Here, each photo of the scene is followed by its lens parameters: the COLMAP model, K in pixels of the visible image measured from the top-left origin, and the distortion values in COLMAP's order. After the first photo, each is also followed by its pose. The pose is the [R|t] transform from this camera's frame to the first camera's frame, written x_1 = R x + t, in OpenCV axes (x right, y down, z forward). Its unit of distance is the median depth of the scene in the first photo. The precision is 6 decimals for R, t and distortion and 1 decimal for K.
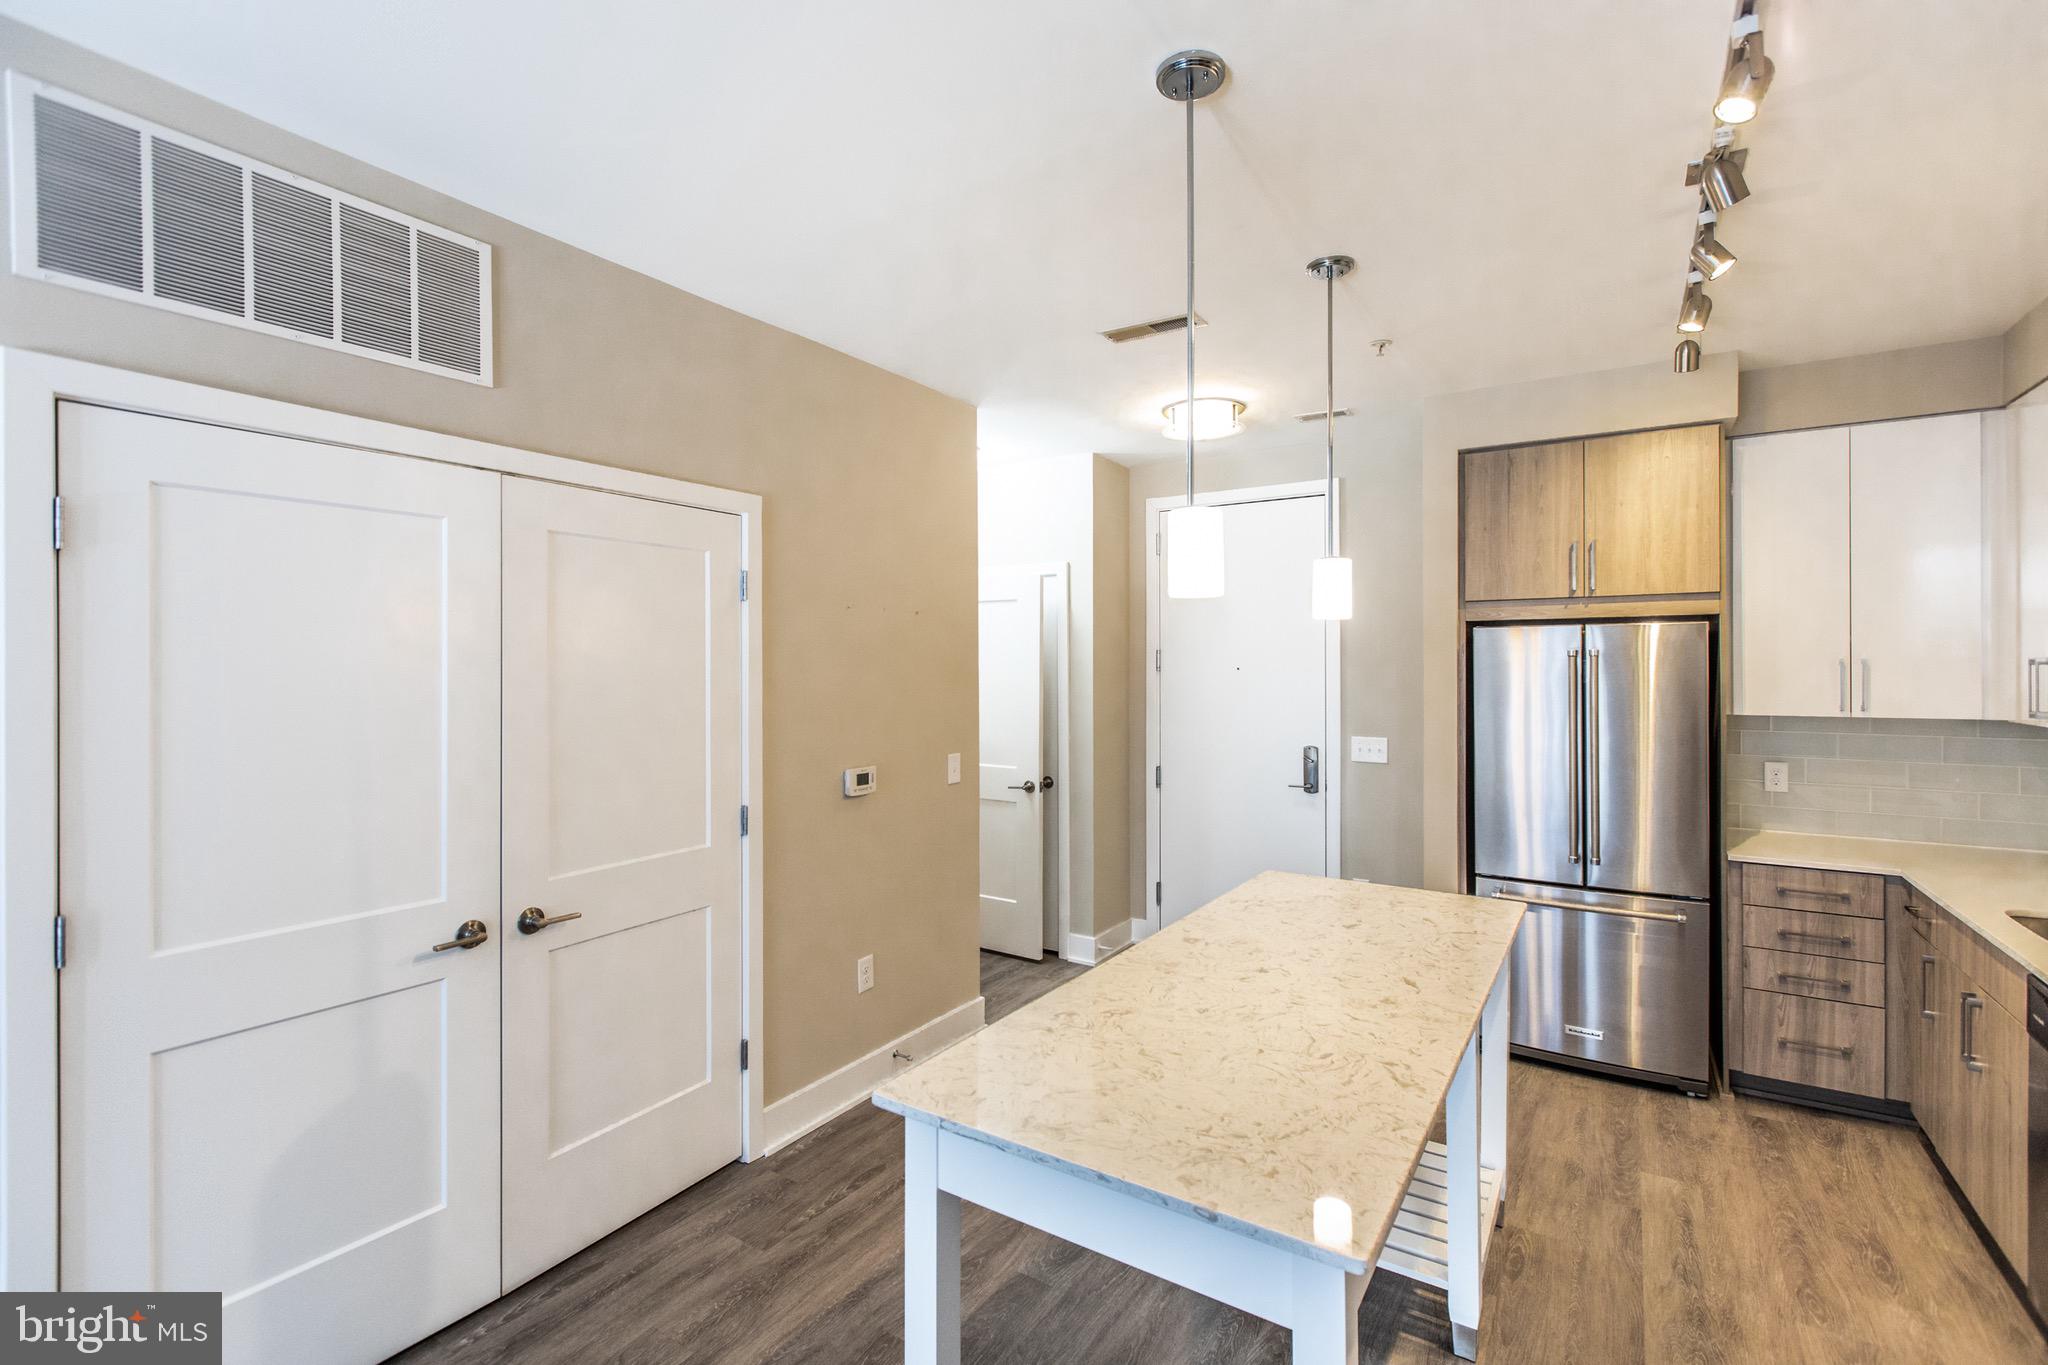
lens RADIAL K [[910.1, 0, 1026.1], [0, 910.1, 673.6], [0, 0, 1]] dist [0.001328, 0.000023]
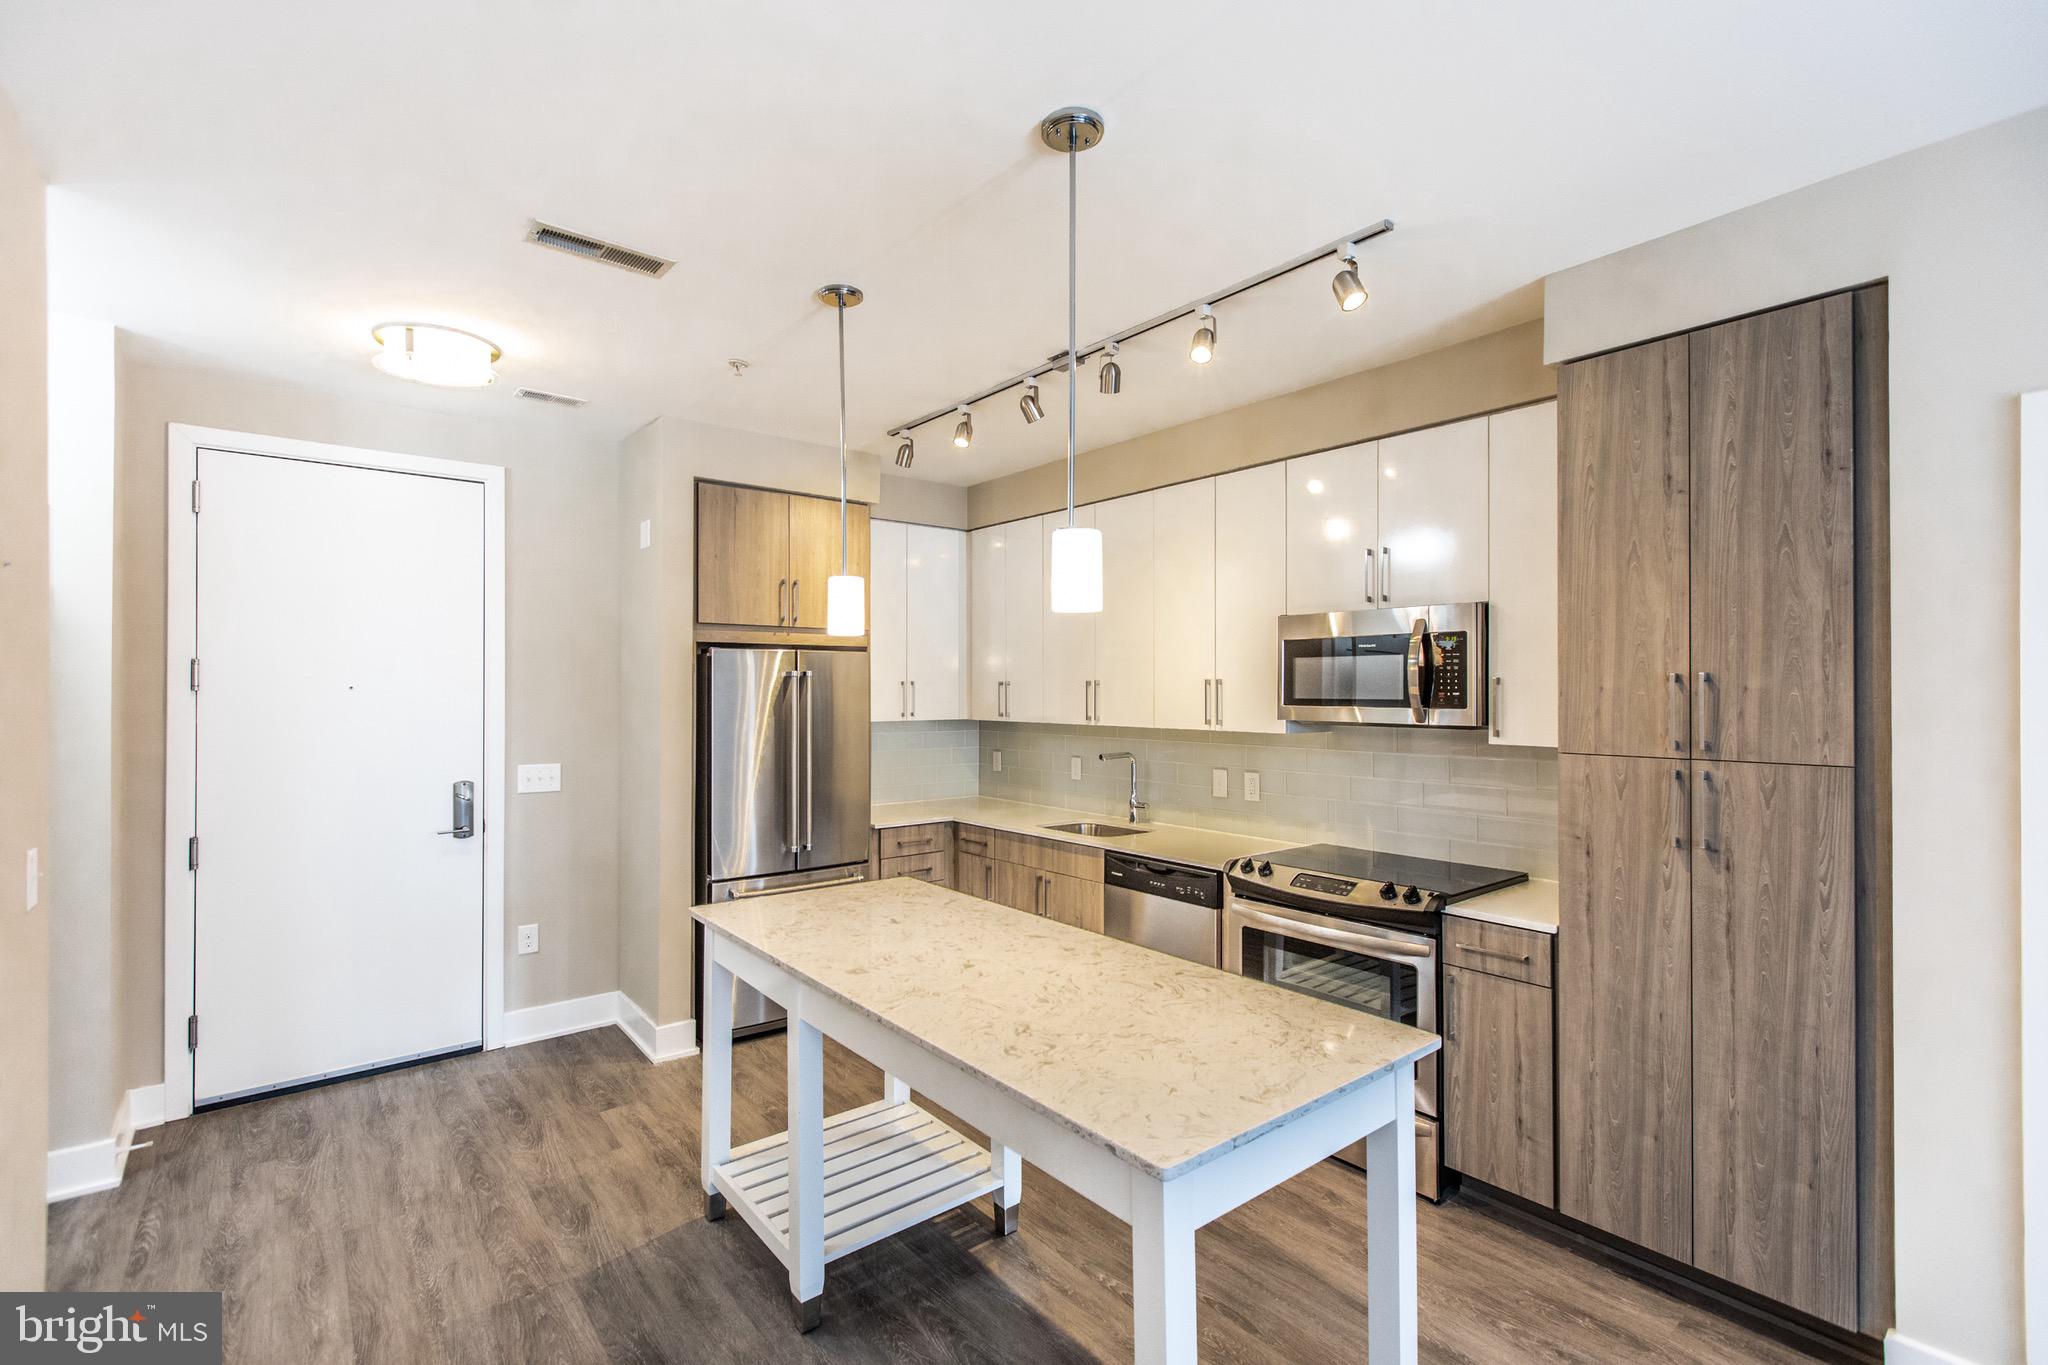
lens RADIAL K [[906.8, 0, 1012.0], [0, 906.8, 690.5], [0, 0, 1]] dist [0.000184, -0.000242]
pose [[0.320370, 0.001472, 0.947291, -0.450337], [0.008295, 0.999956, -0.004359, 0.007218], [-0.947256, 0.009254, 0.320344, 0.380988]]
